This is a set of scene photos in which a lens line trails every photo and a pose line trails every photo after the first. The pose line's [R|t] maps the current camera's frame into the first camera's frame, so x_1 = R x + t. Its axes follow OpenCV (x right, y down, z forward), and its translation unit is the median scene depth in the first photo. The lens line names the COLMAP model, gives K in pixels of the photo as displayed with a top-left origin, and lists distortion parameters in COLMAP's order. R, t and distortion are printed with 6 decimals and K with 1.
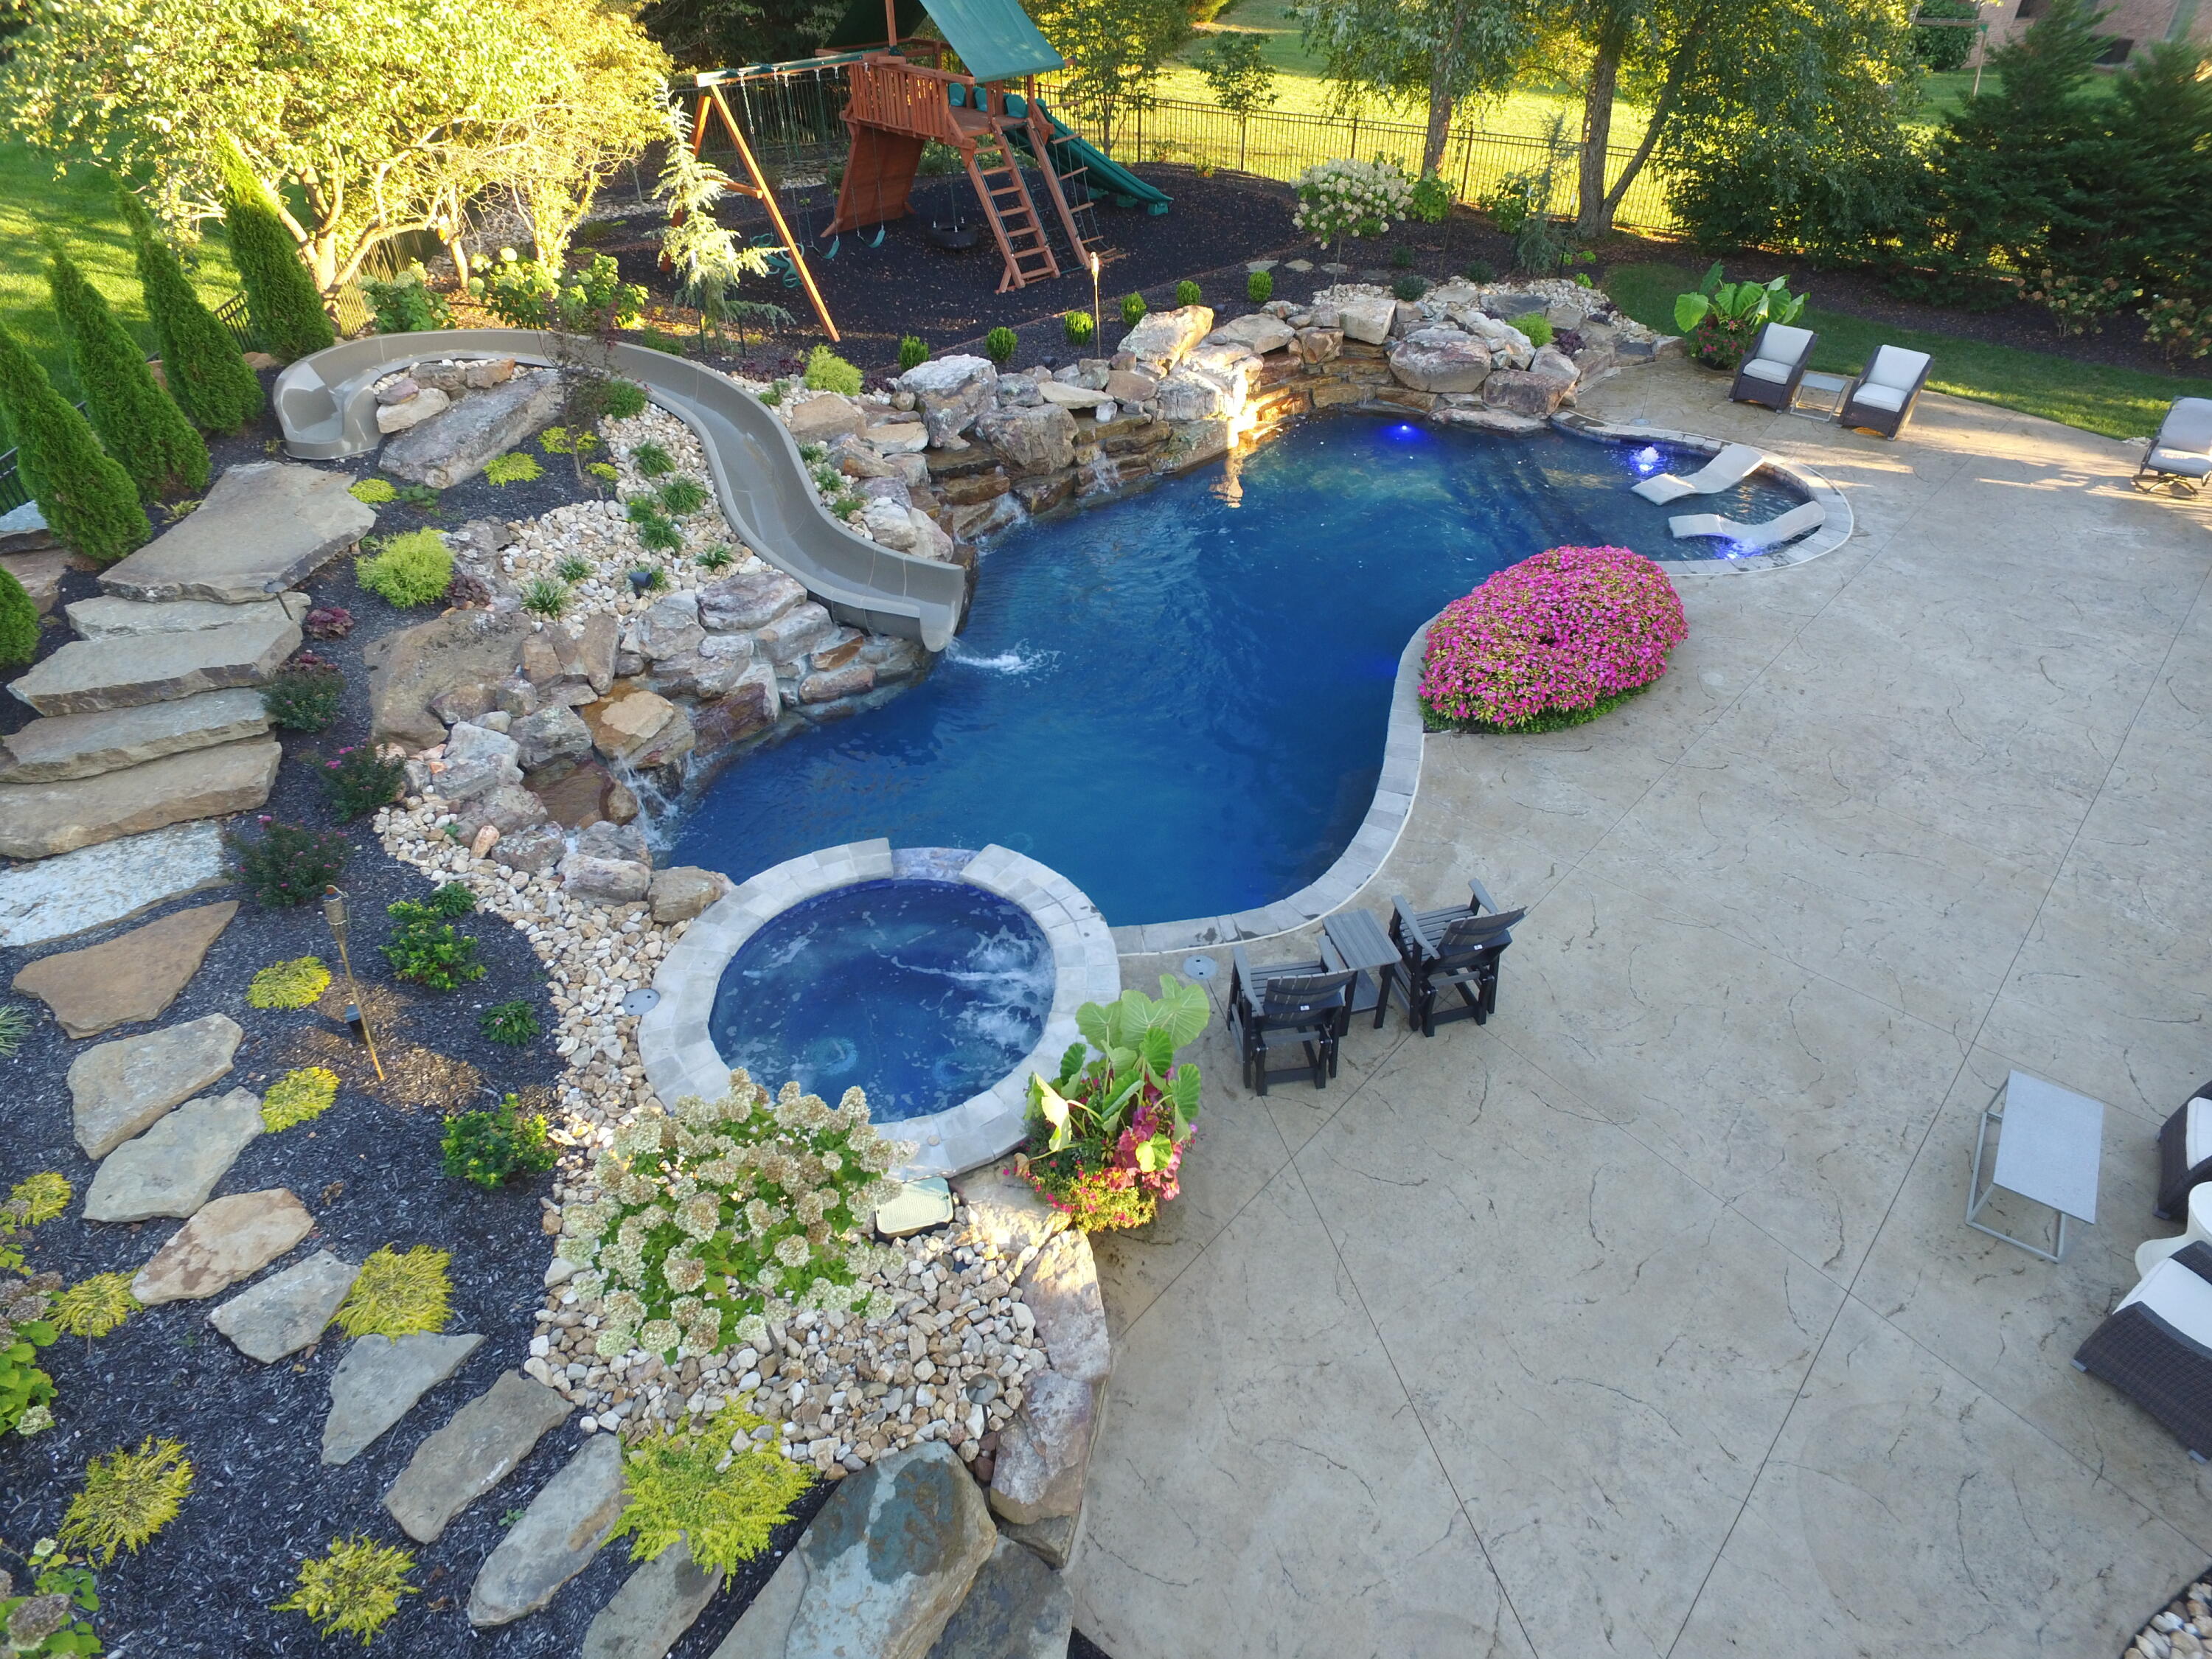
lens RADIAL K [[1290.1, 0, 1105.9], [0, 1290.1, 823.0], [0, 0, 1]] dist [-0.008926, 0.013566]
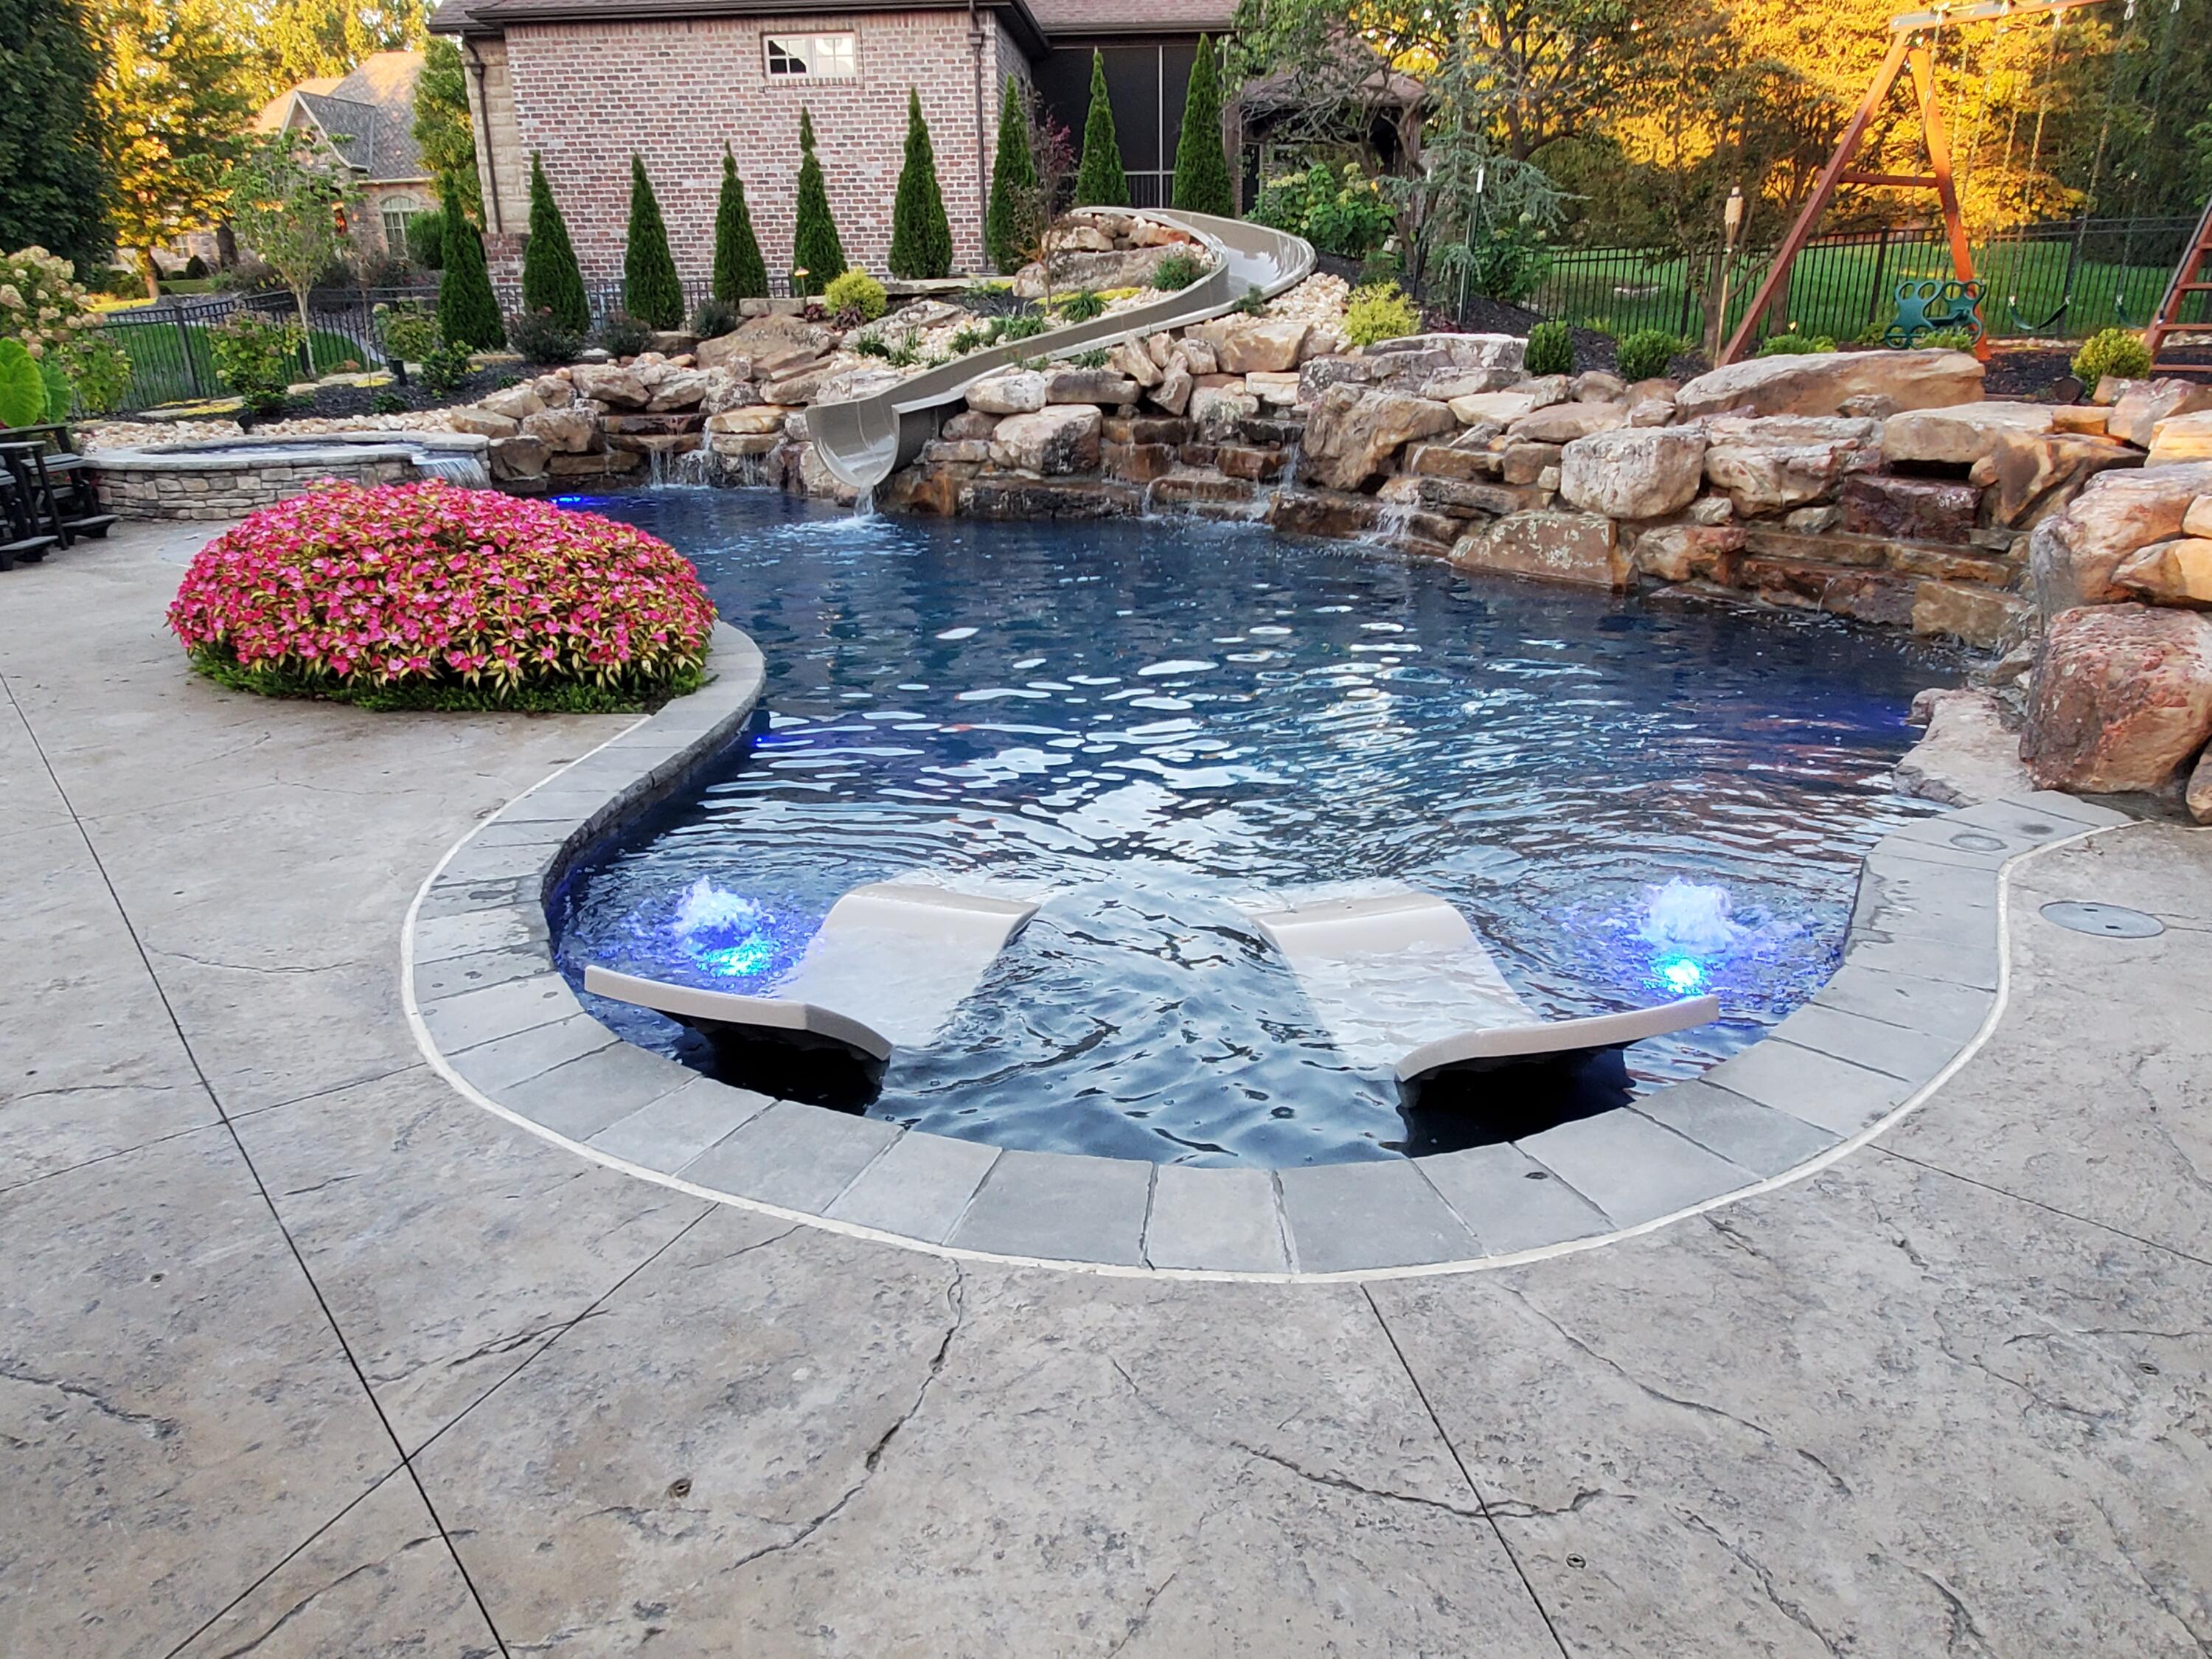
lens RADIAL K [[1494.7, 0, 1105.7], [0, 1494.7, 882.1], [0, 0, 1]] dist [0.002039, -0.000560]
pose [[-0.150927, 0.361832, -0.919945, 0.932069], [-0.601966, 0.704531, 0.375864, -0.465567], [0.784129, 0.610503, 0.111478, 1.304107]]
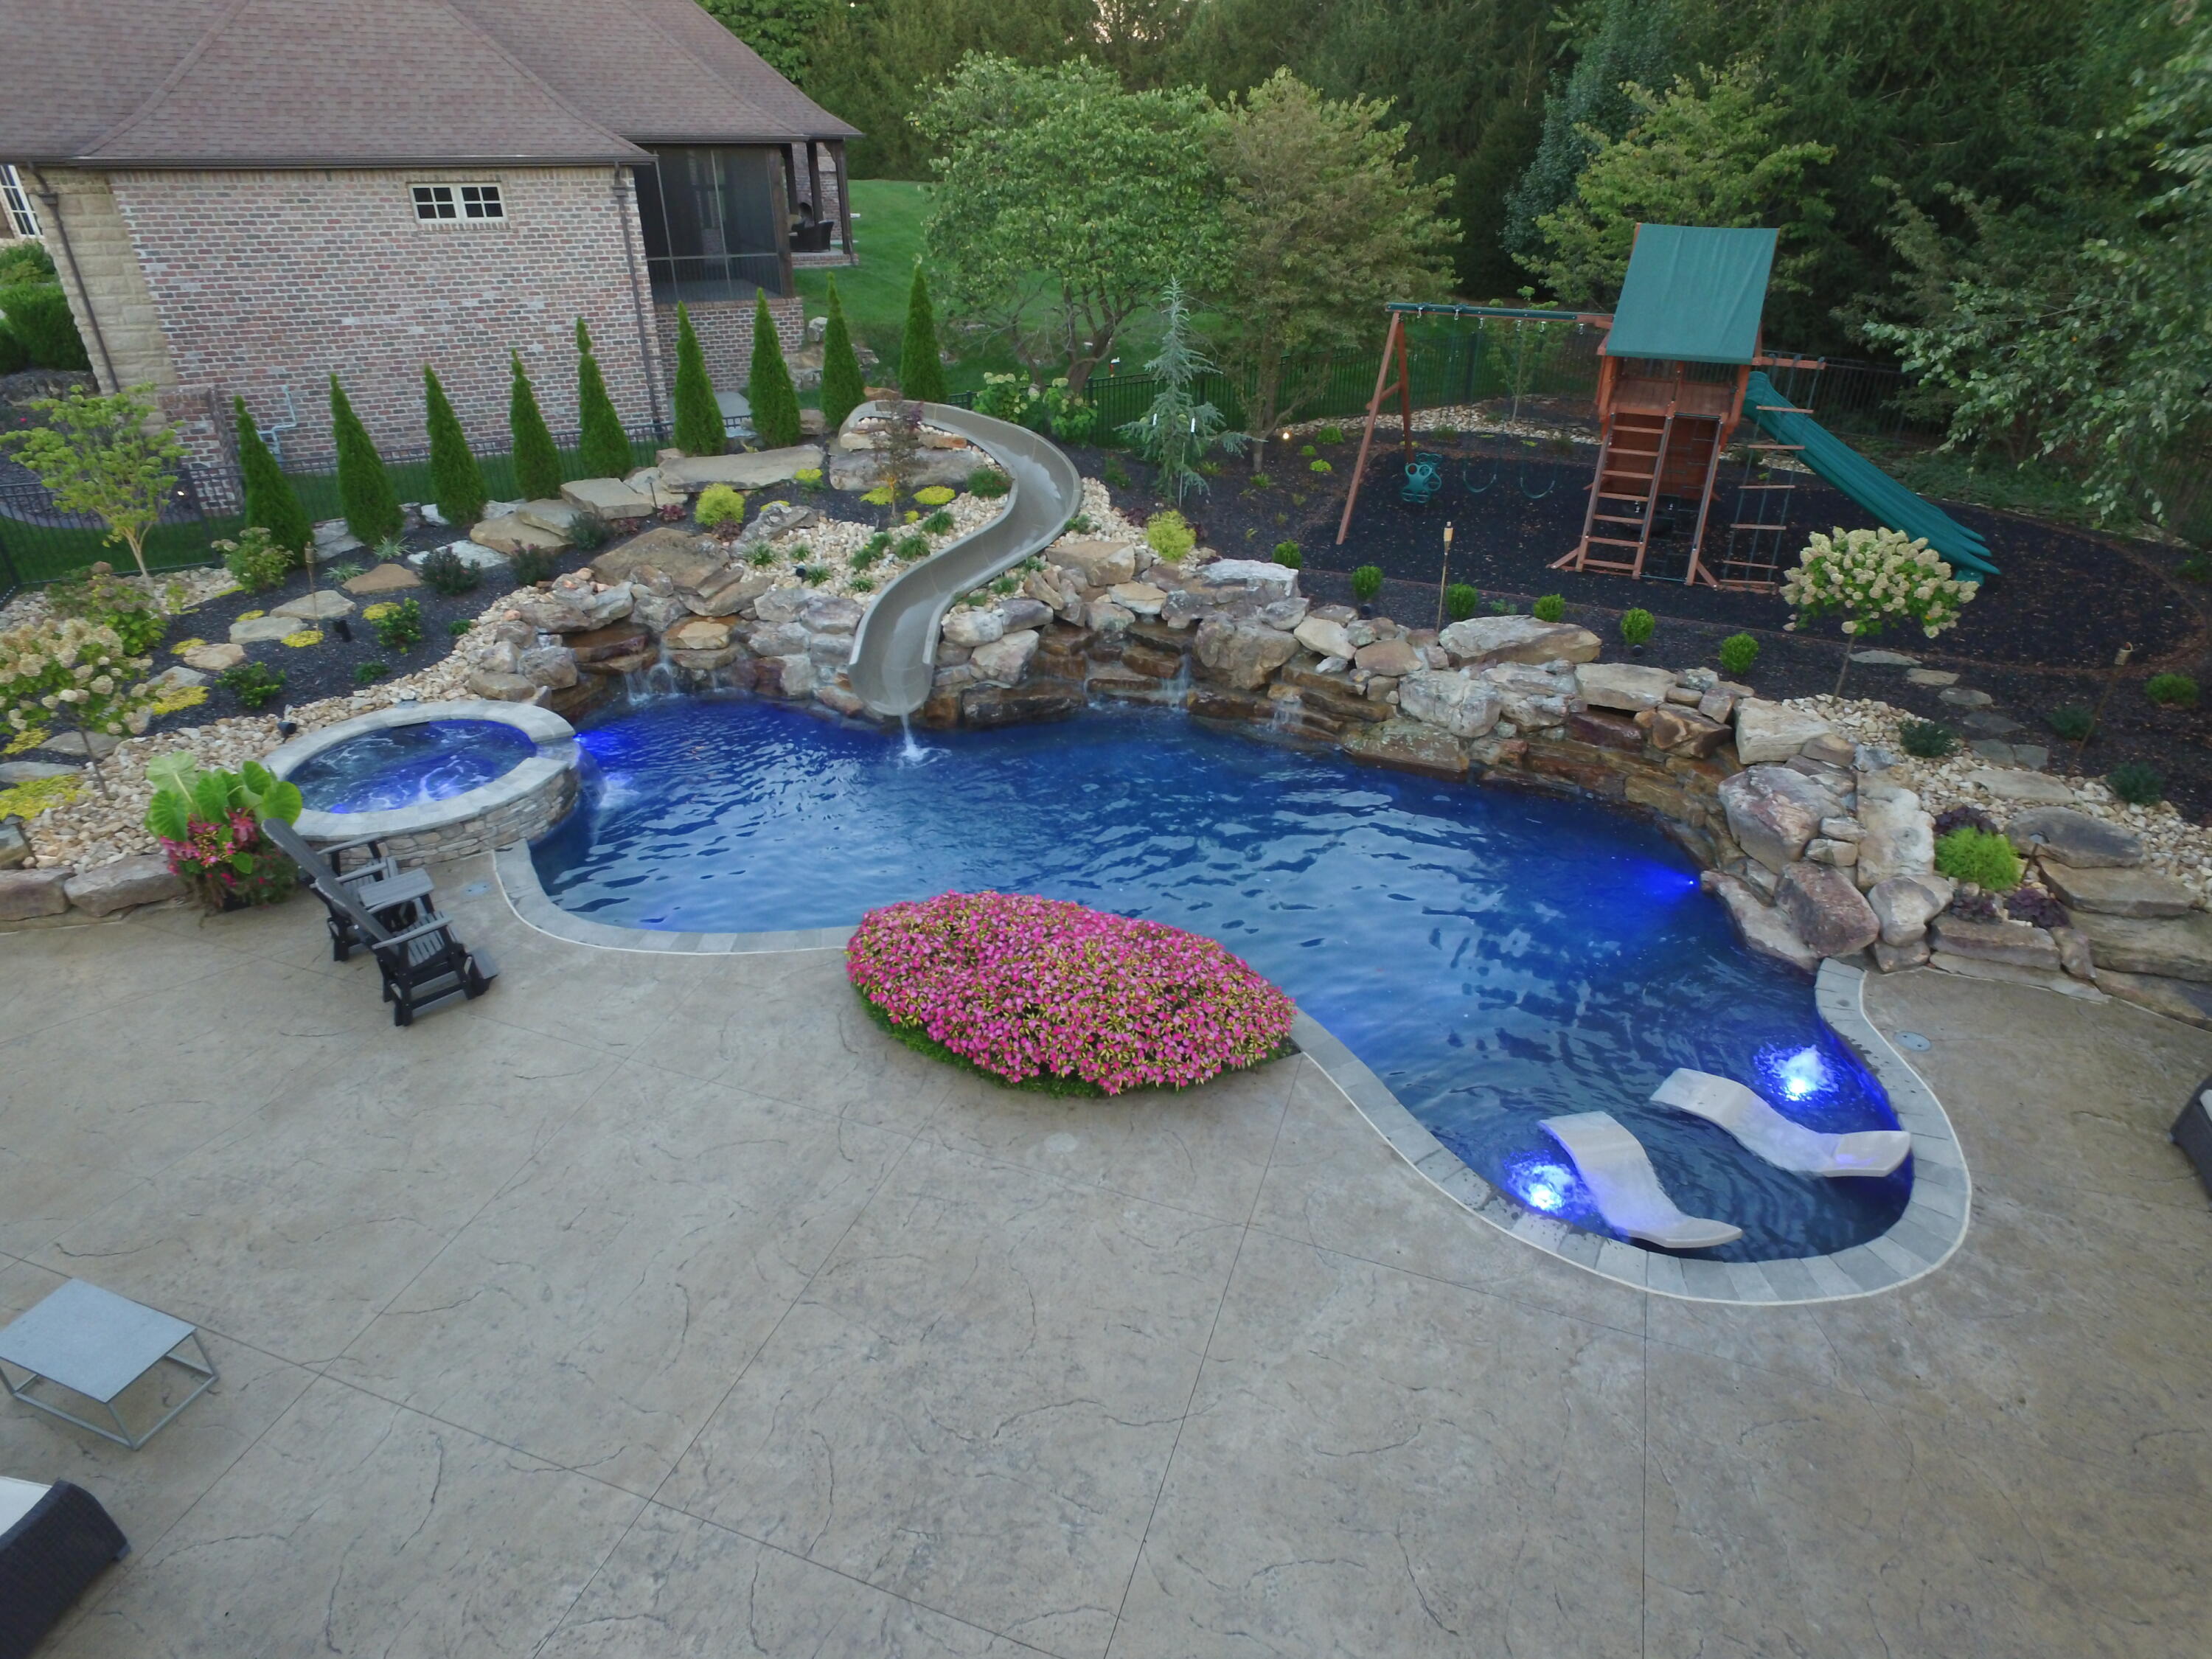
lens RADIAL K [[1290.1, 0, 1105.9], [0, 1290.1, 828.0], [0, 0, 1]] dist [-0.008926, 0.013566]
pose [[0.369405, 0.455706, -0.809860, 1.051374], [-0.581159, 0.793333, 0.181319, -0.423813], [0.725117, 0.403677, 0.557899, 0.582742]]
